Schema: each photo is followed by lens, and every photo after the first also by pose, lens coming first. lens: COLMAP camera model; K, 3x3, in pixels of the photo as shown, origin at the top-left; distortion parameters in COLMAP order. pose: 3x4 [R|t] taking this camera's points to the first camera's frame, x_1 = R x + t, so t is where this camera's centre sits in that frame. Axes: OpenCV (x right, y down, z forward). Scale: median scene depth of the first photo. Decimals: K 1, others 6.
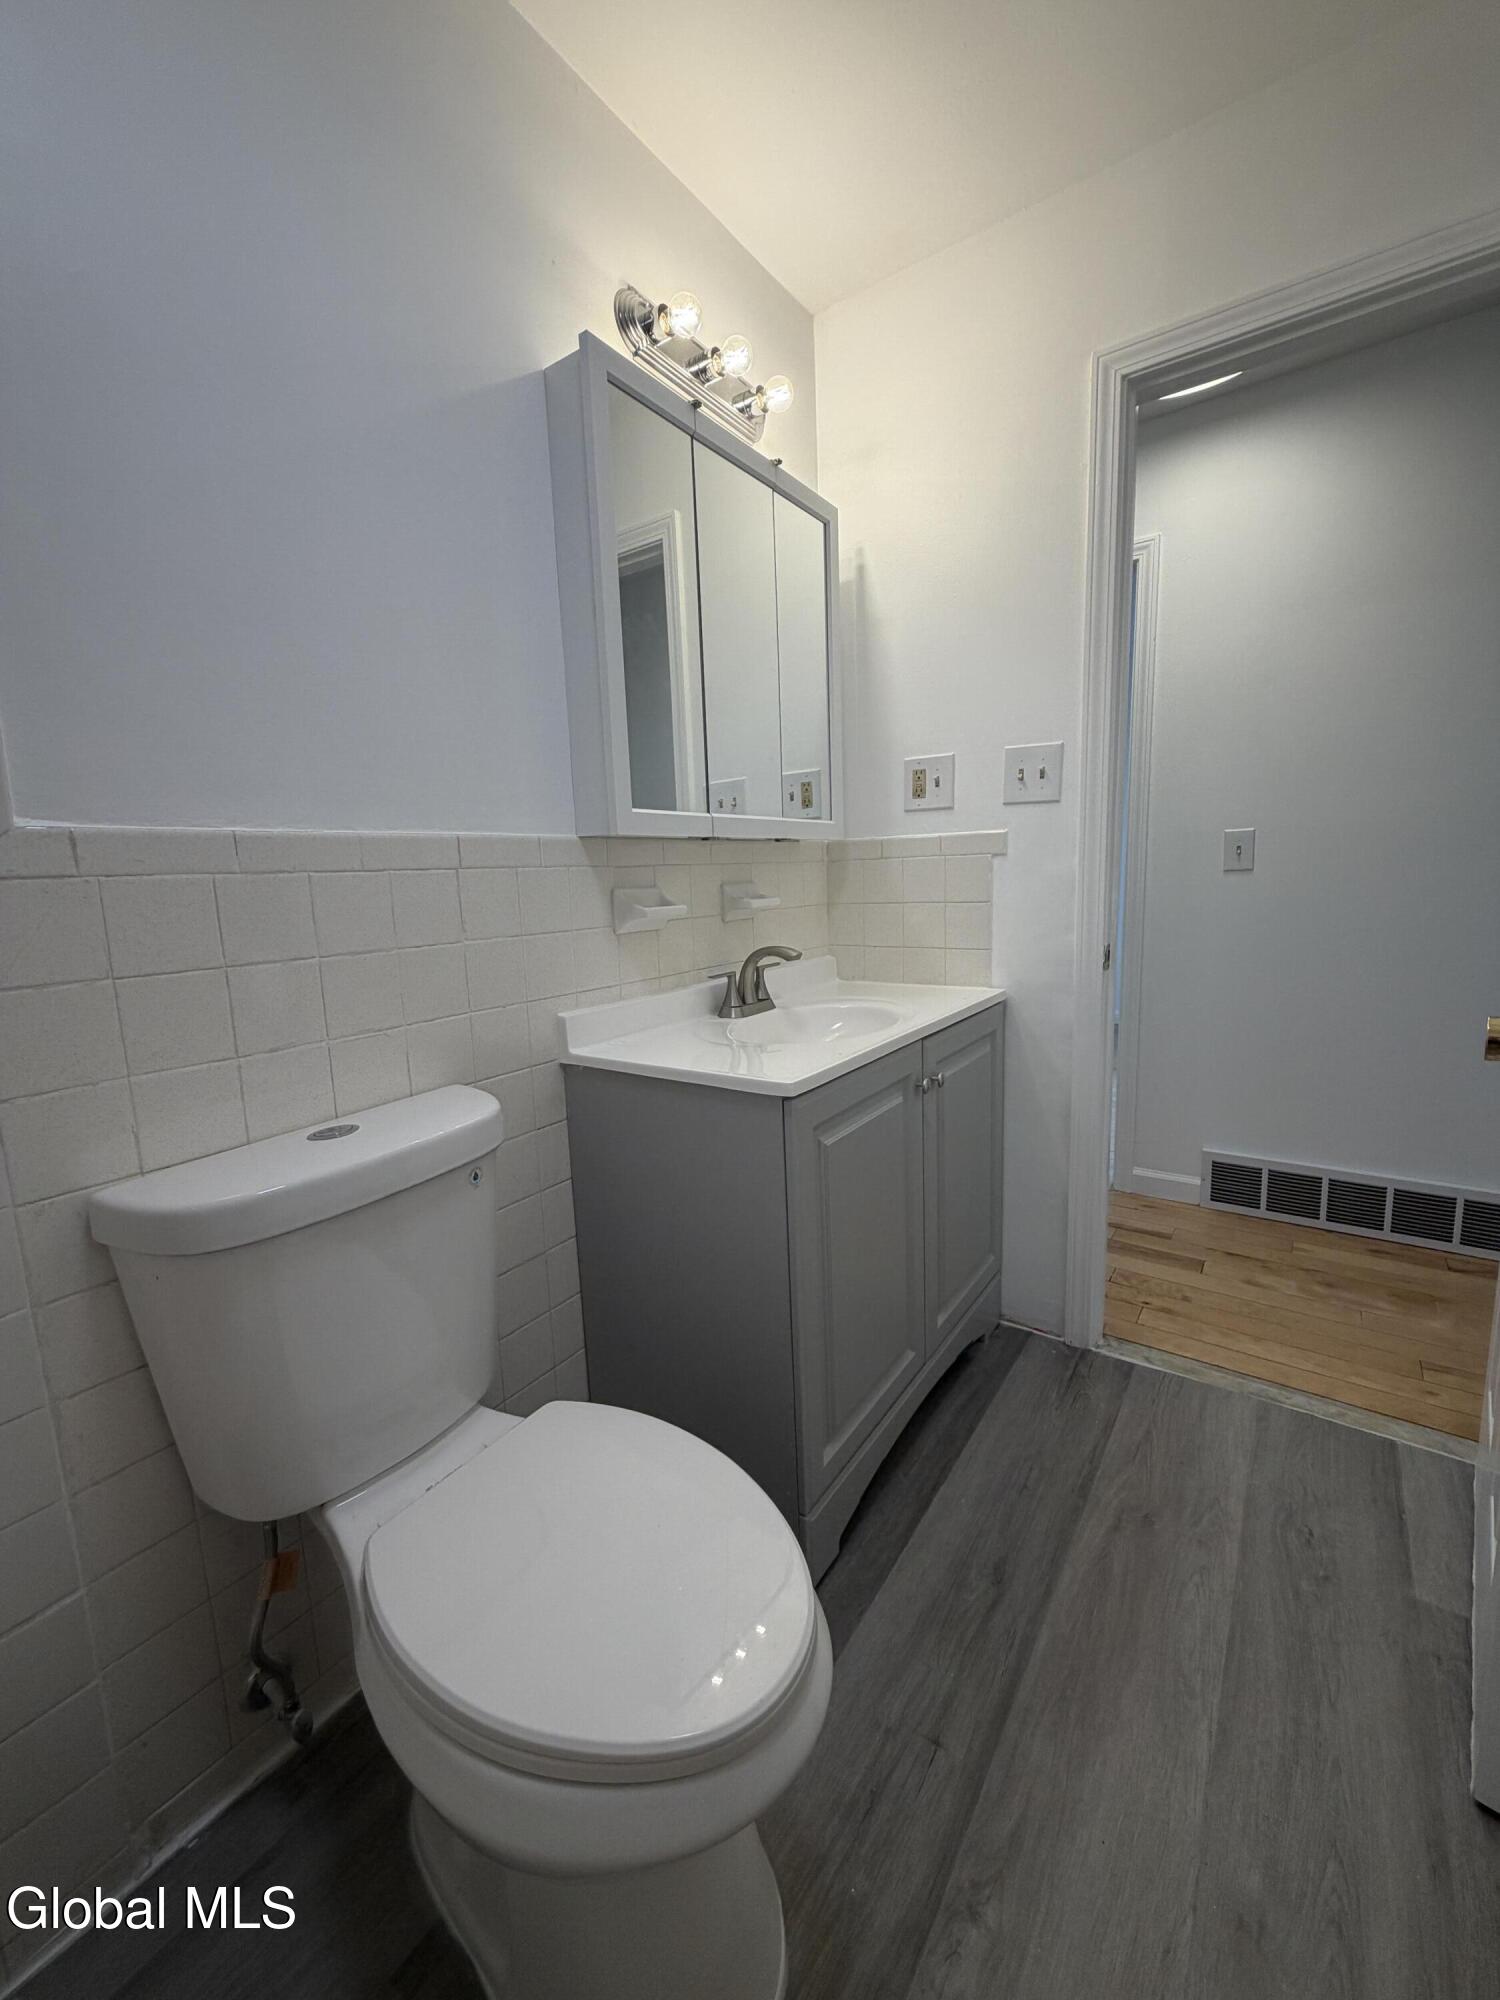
lens RADIAL K [[820.7, 0, 754.3], [0, 820.7, 1003.0], [0, 0, 1]] dist [0.000296, -0.000010]
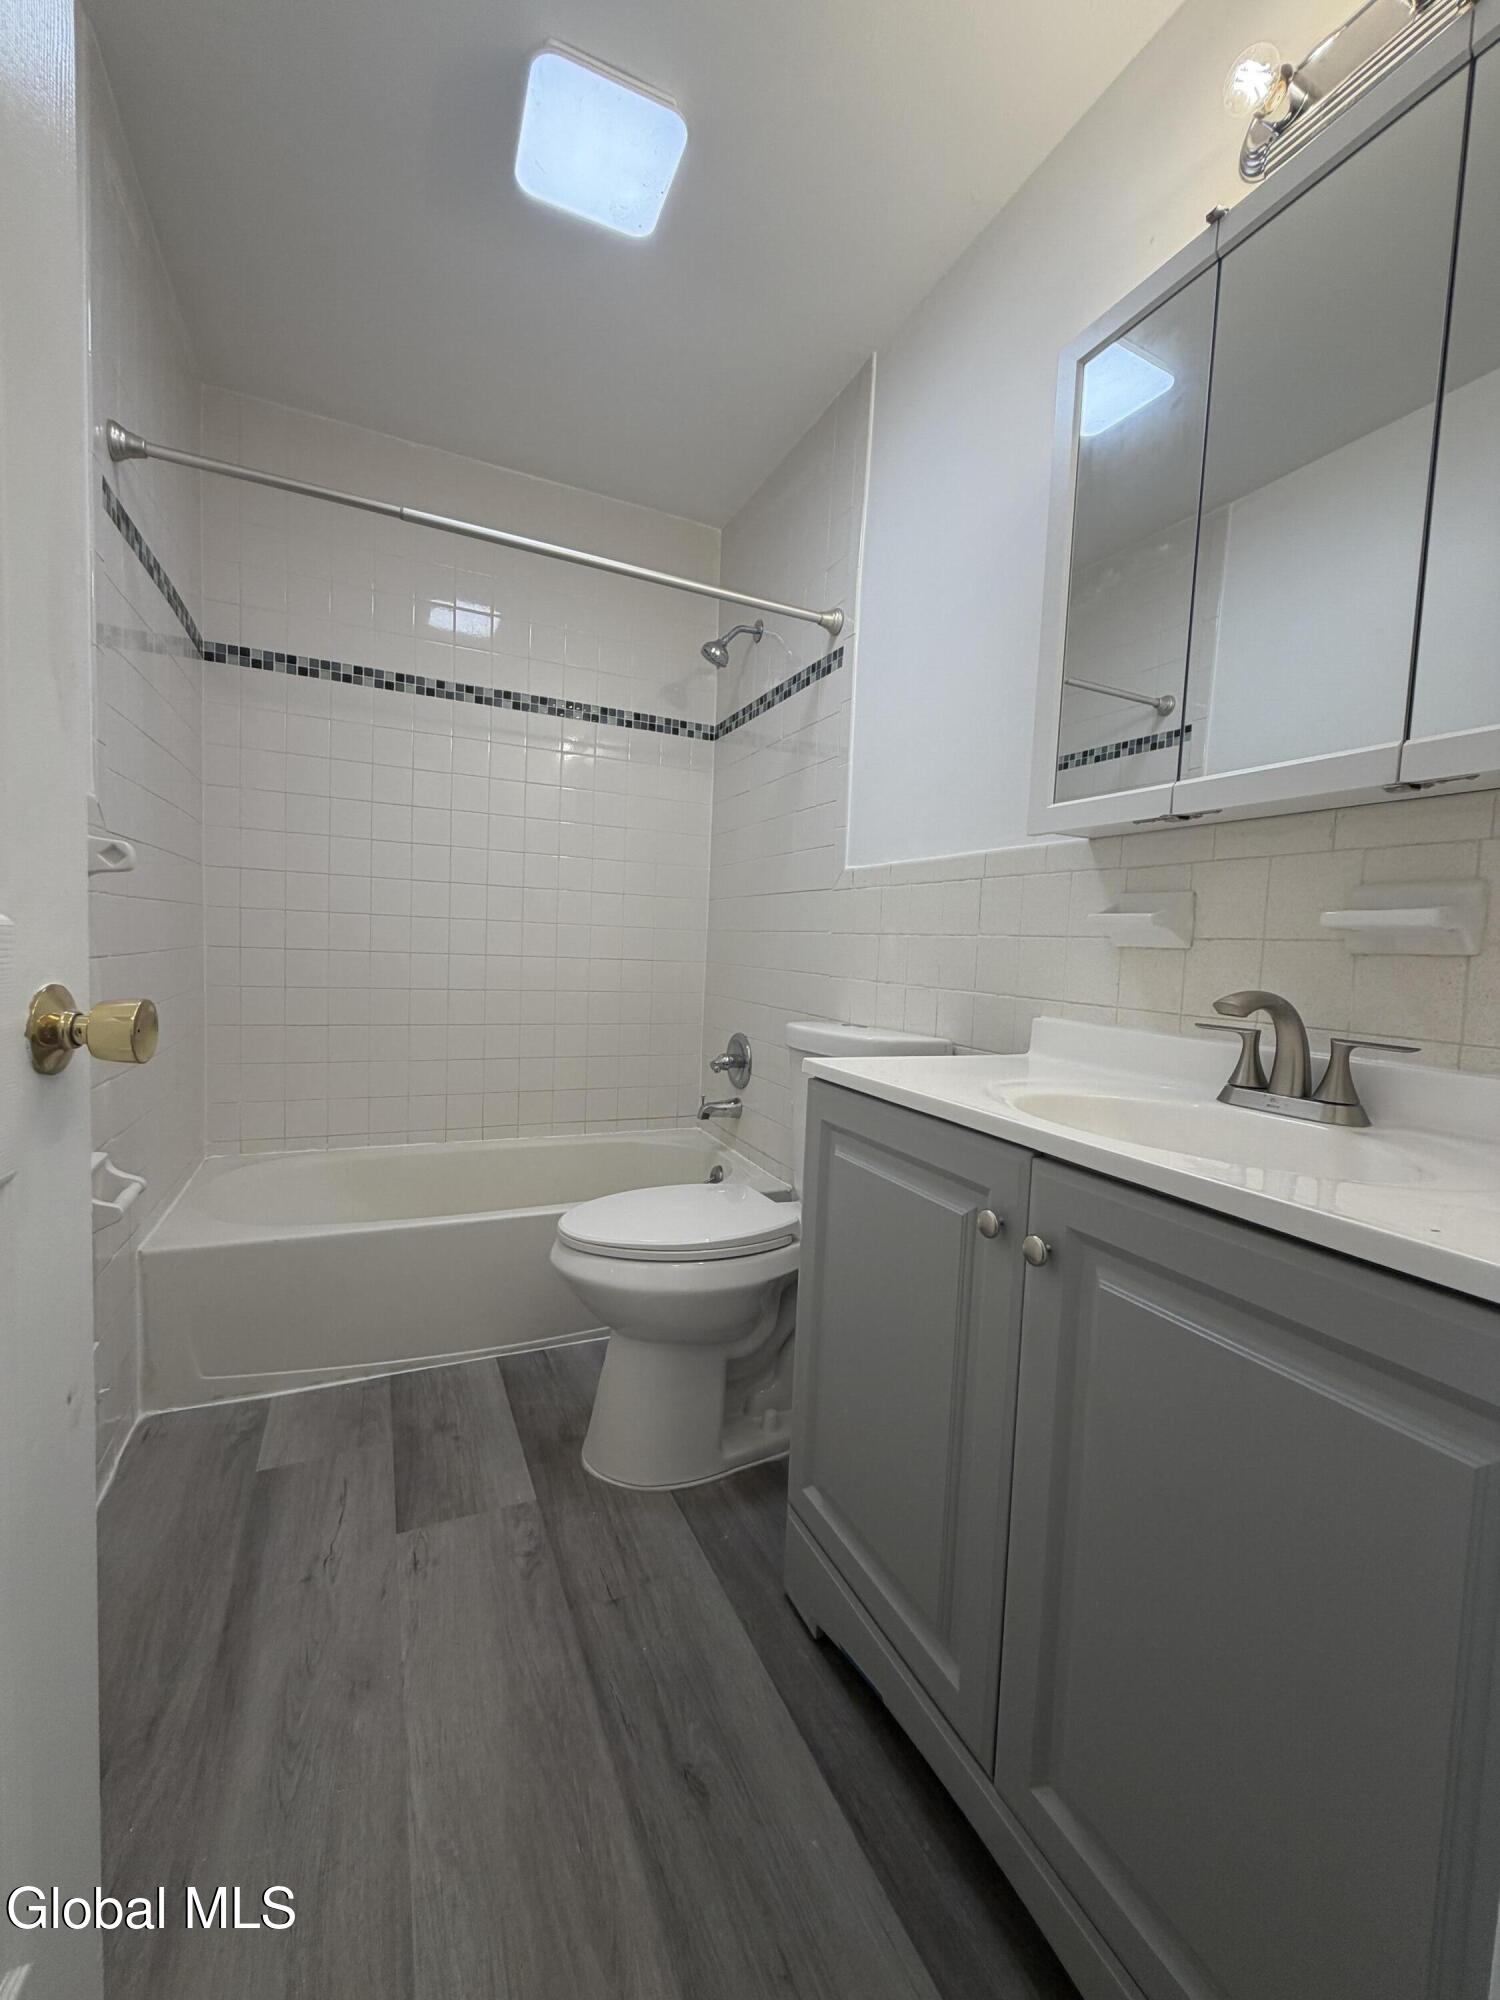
lens RADIAL K [[820.7, 0, 754.3], [0, 820.7, 1003.0], [0, 0, 1]] dist [0.000296, -0.000010]
pose [[-0.510648, 0.077427, -0.856296, 0.934254], [-0.158027, 0.970518, 0.181994, -0.151211], [0.845143, 0.228253, -0.483358, 1.362004]]
